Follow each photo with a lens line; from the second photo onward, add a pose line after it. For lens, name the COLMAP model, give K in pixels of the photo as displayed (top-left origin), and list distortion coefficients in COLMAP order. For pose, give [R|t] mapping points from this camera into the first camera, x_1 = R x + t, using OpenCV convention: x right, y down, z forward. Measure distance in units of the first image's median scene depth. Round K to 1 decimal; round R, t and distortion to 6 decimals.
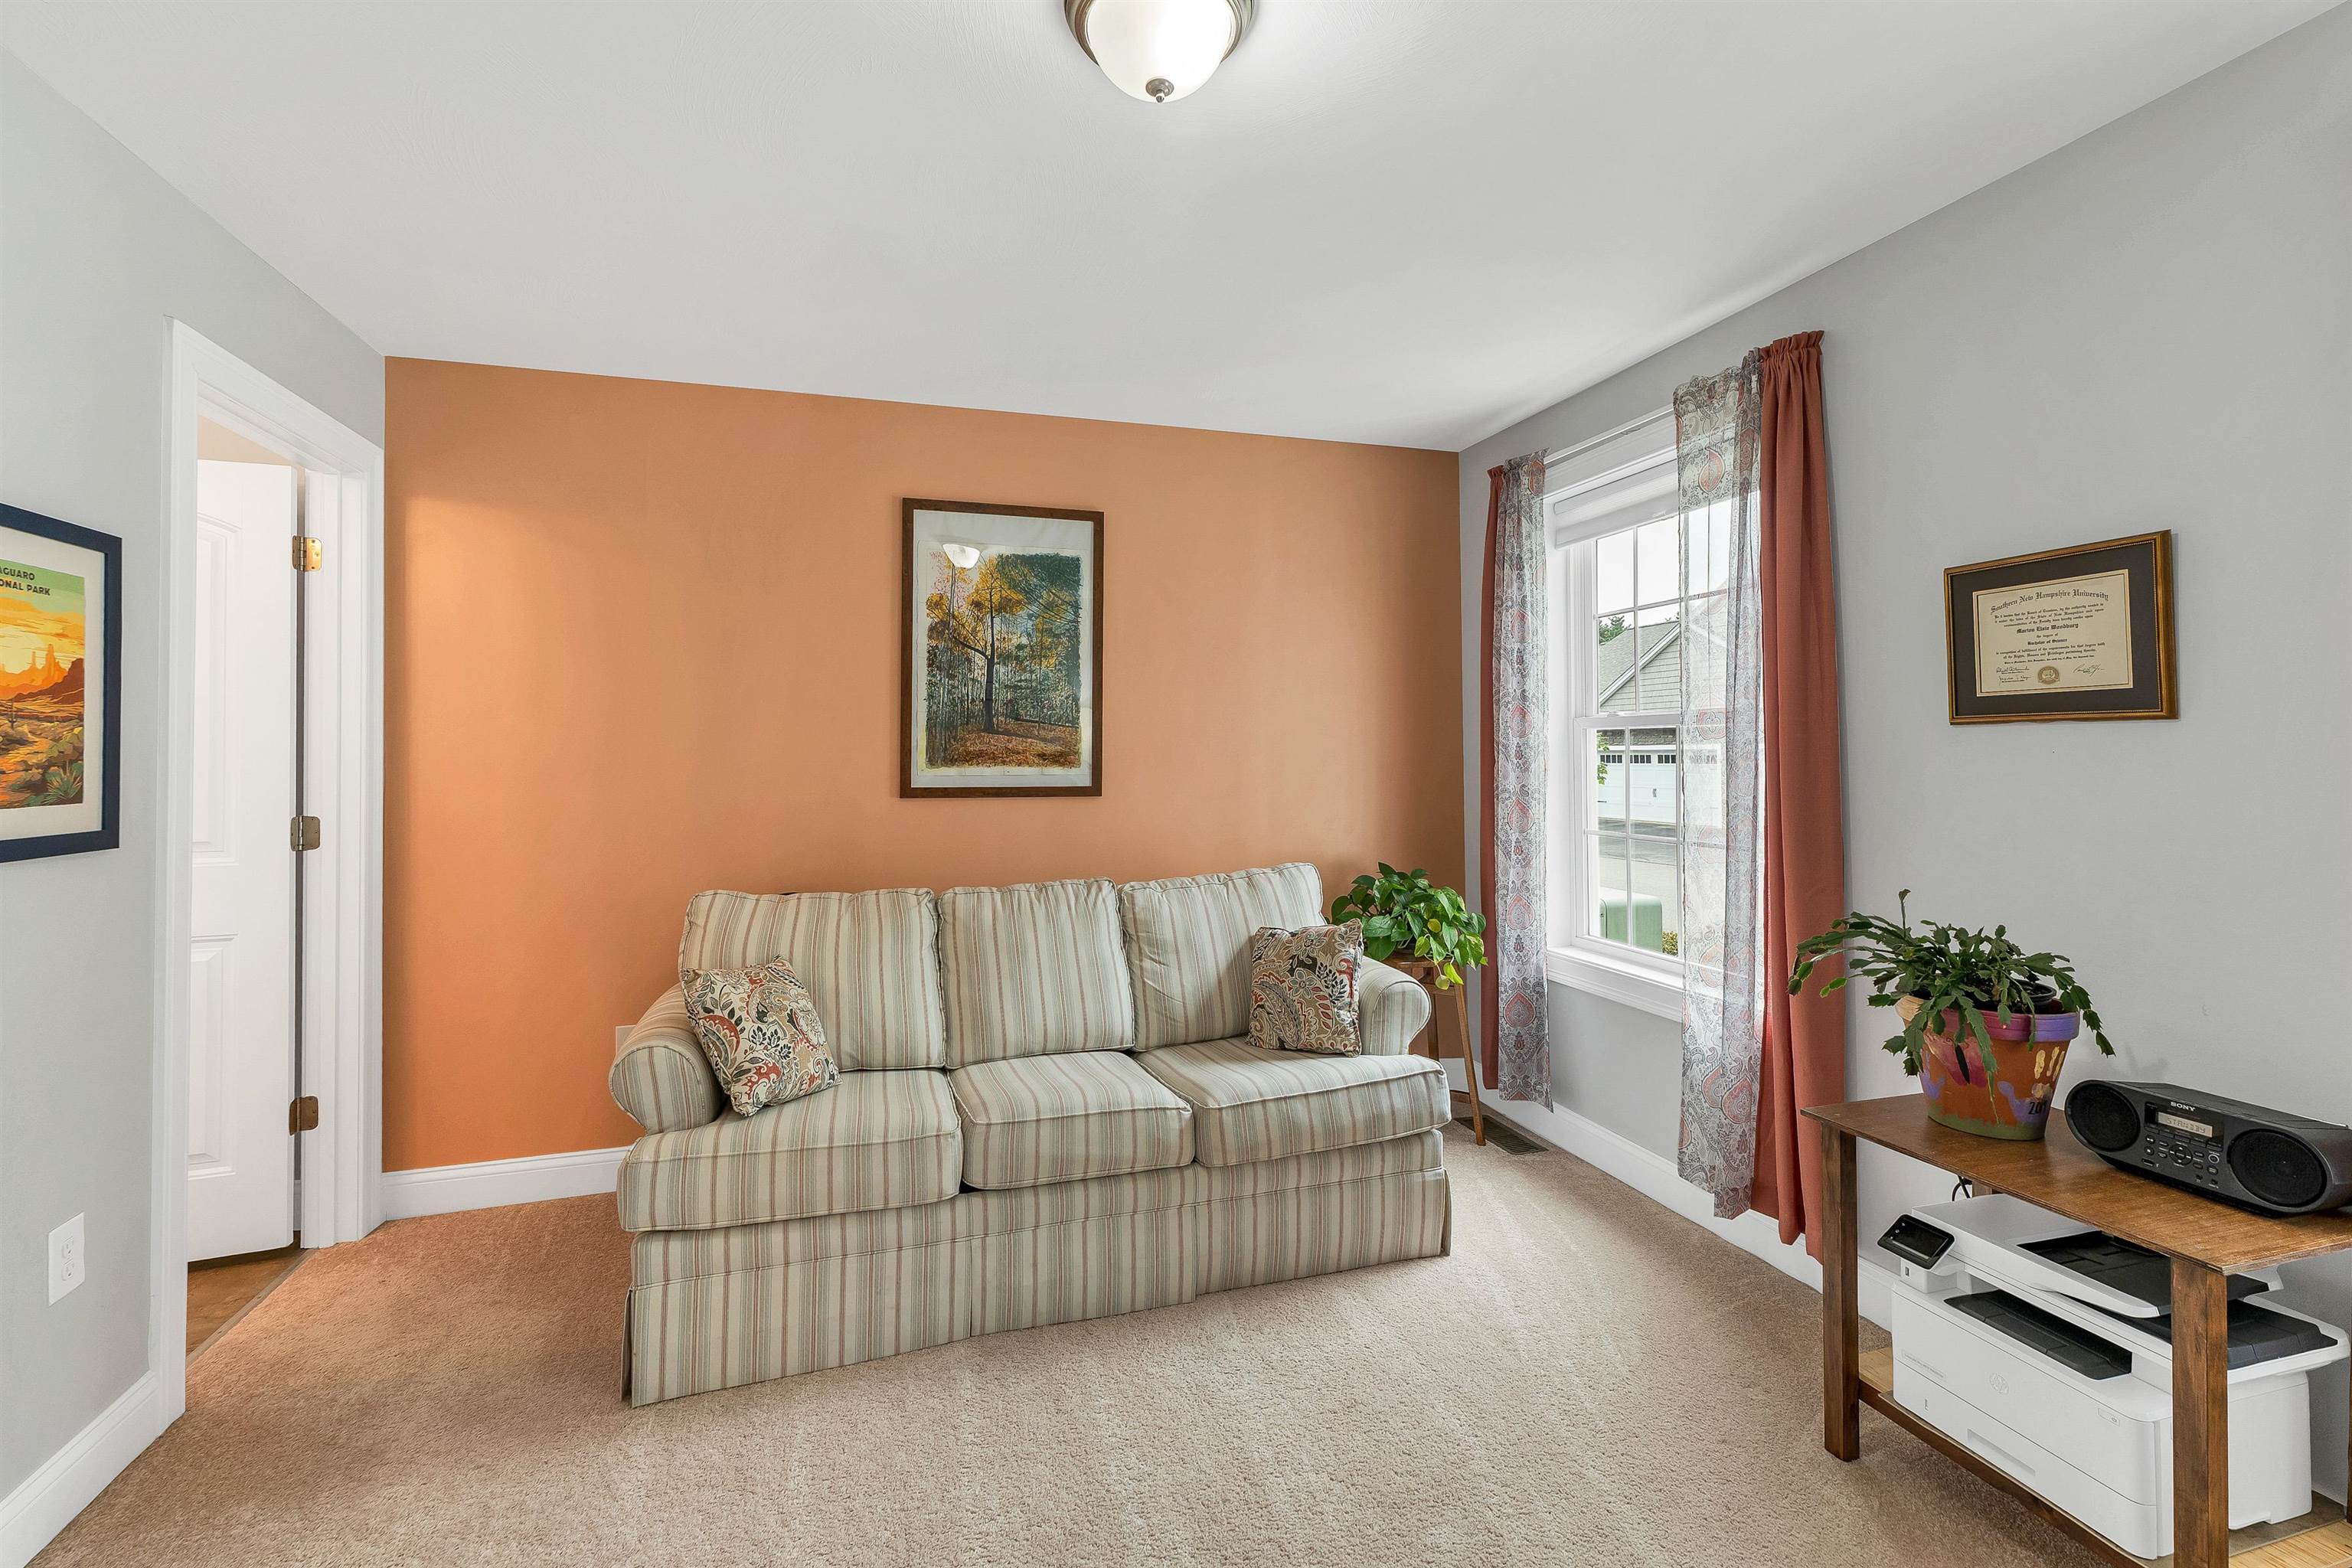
lens RADIAL K [[1000.3, 0, 1151.7], [0, 1000.3, 754.3], [0, 0, 1]] dist [-0.000440, 0.000033]
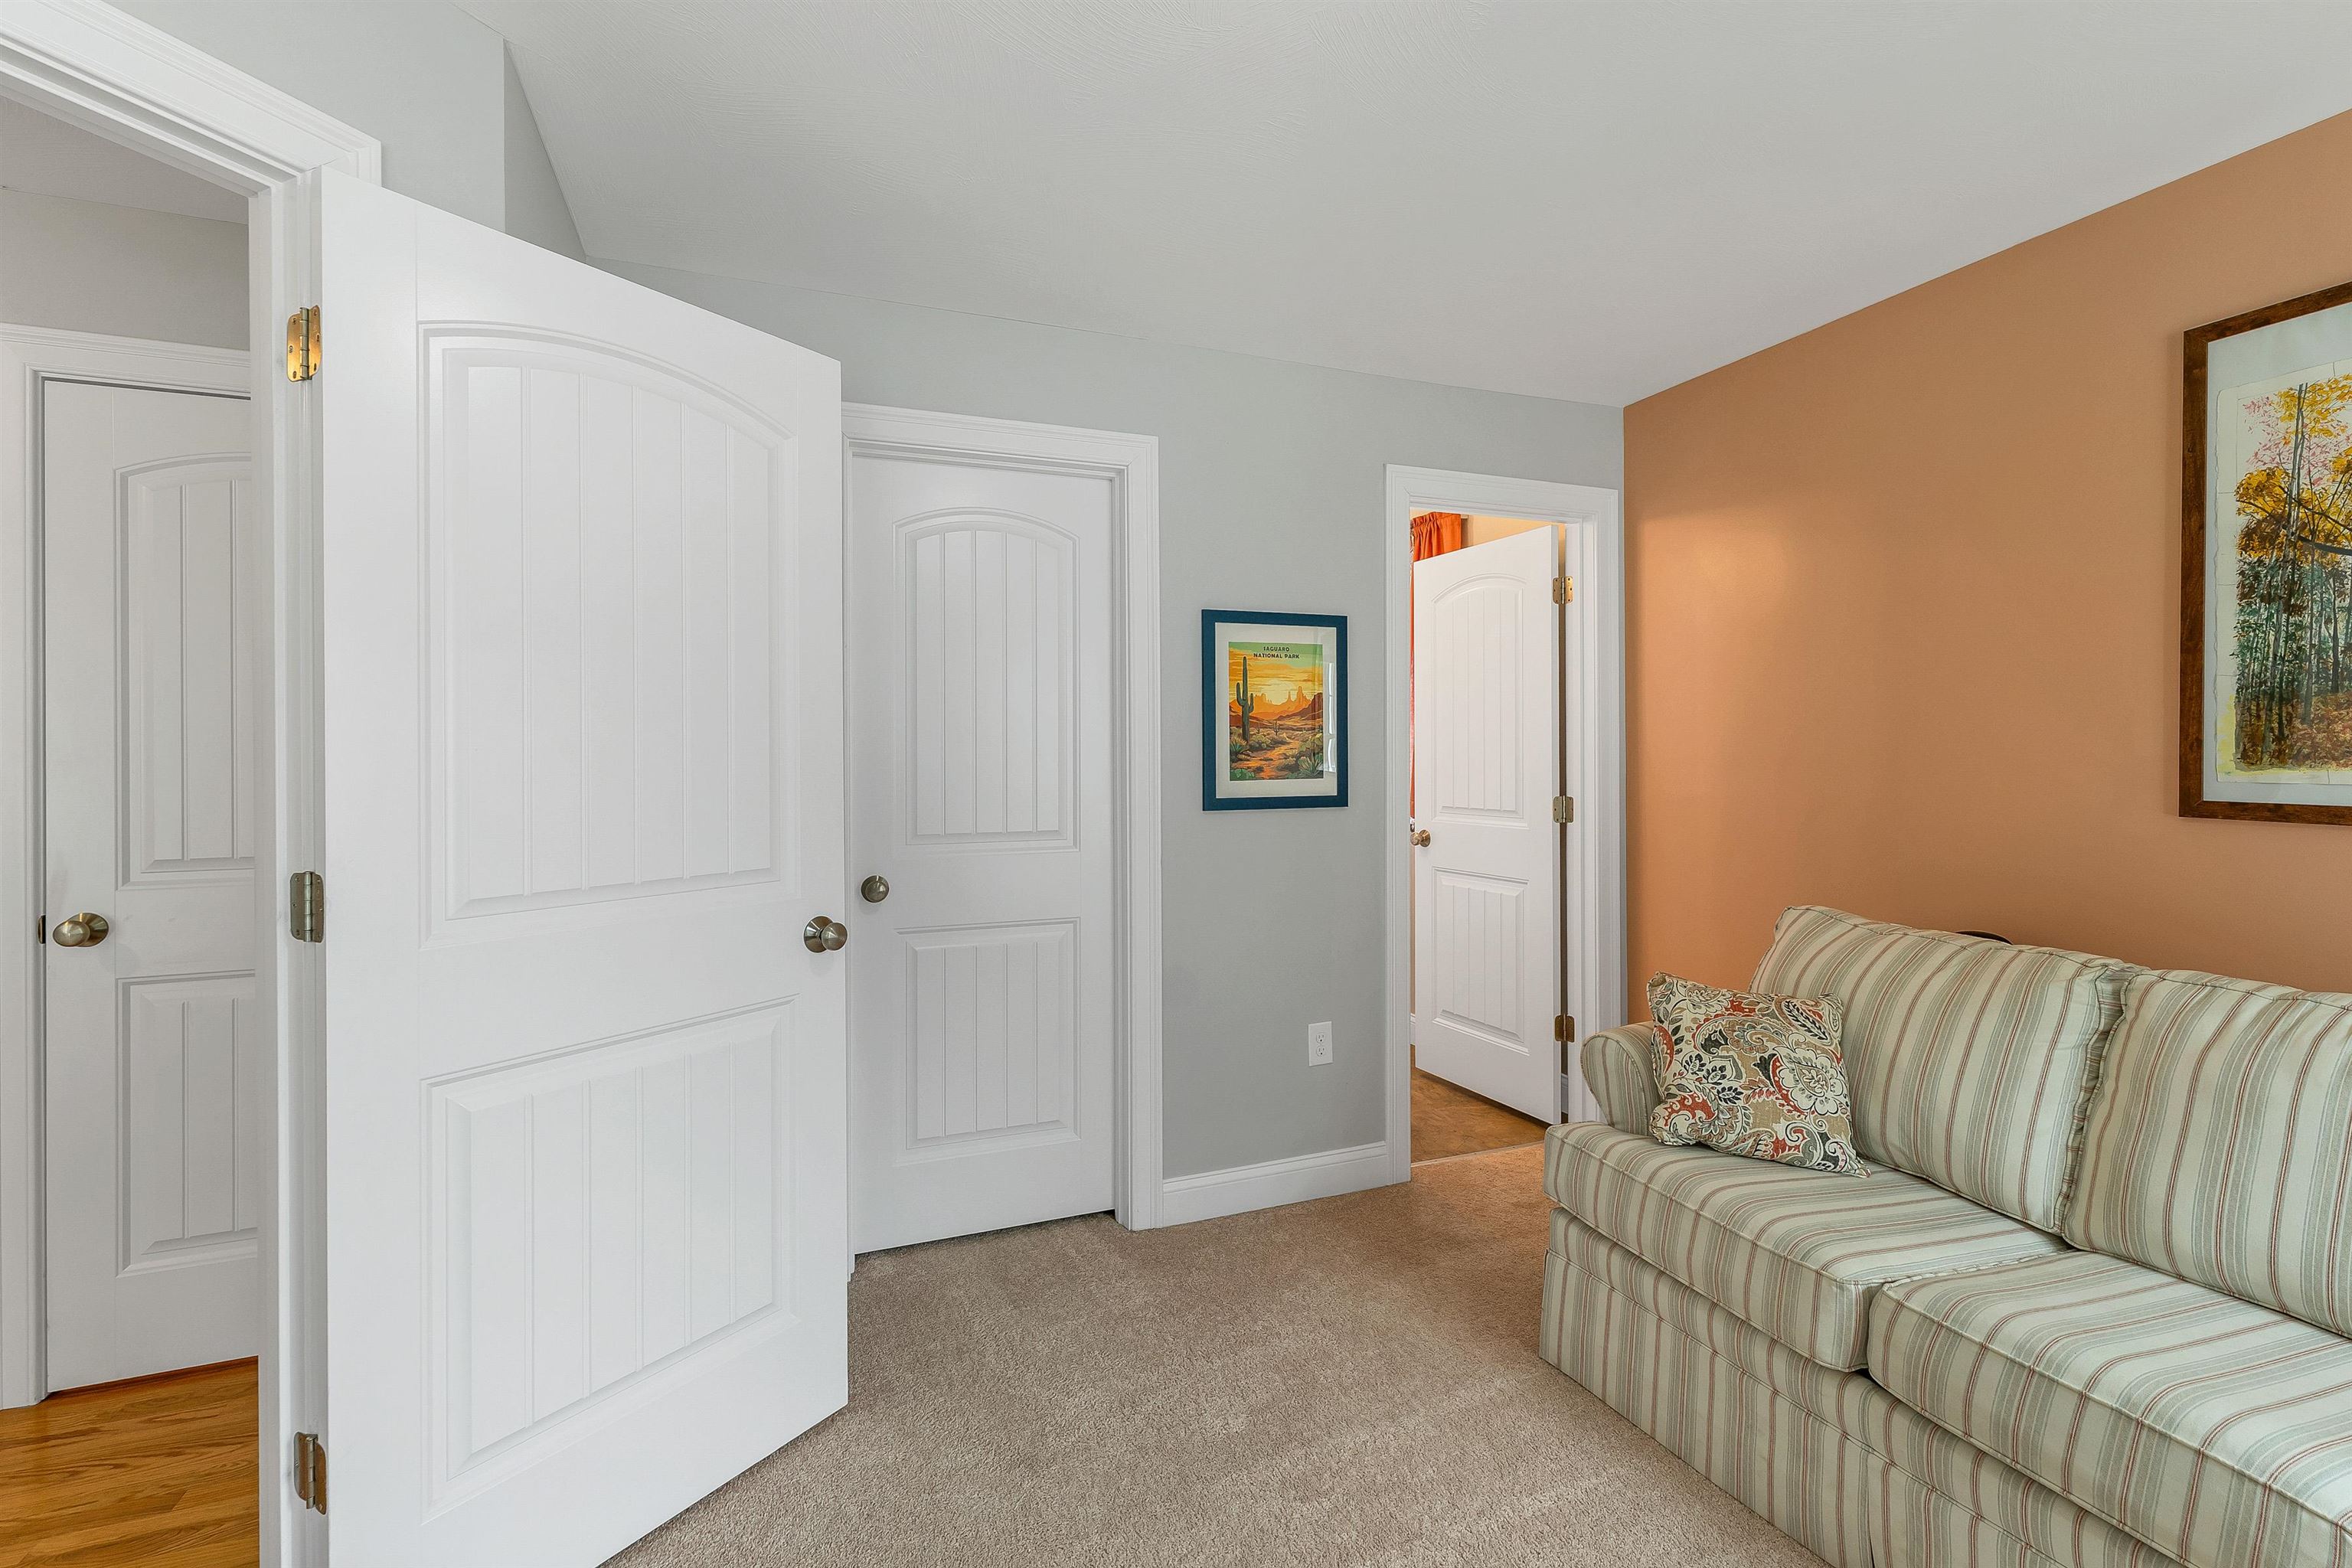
lens RADIAL K [[983.1, 0, 1169.3], [0, 983.1, 769.7], [0, 0, 1]] dist [0.001737, 0.000208]
pose [[0.099829, 0.021453, -0.994773, 0.436114], [0.004420, 0.999748, 0.022004, -0.002771], [0.994995, -0.006593, 0.099709, 0.454642]]
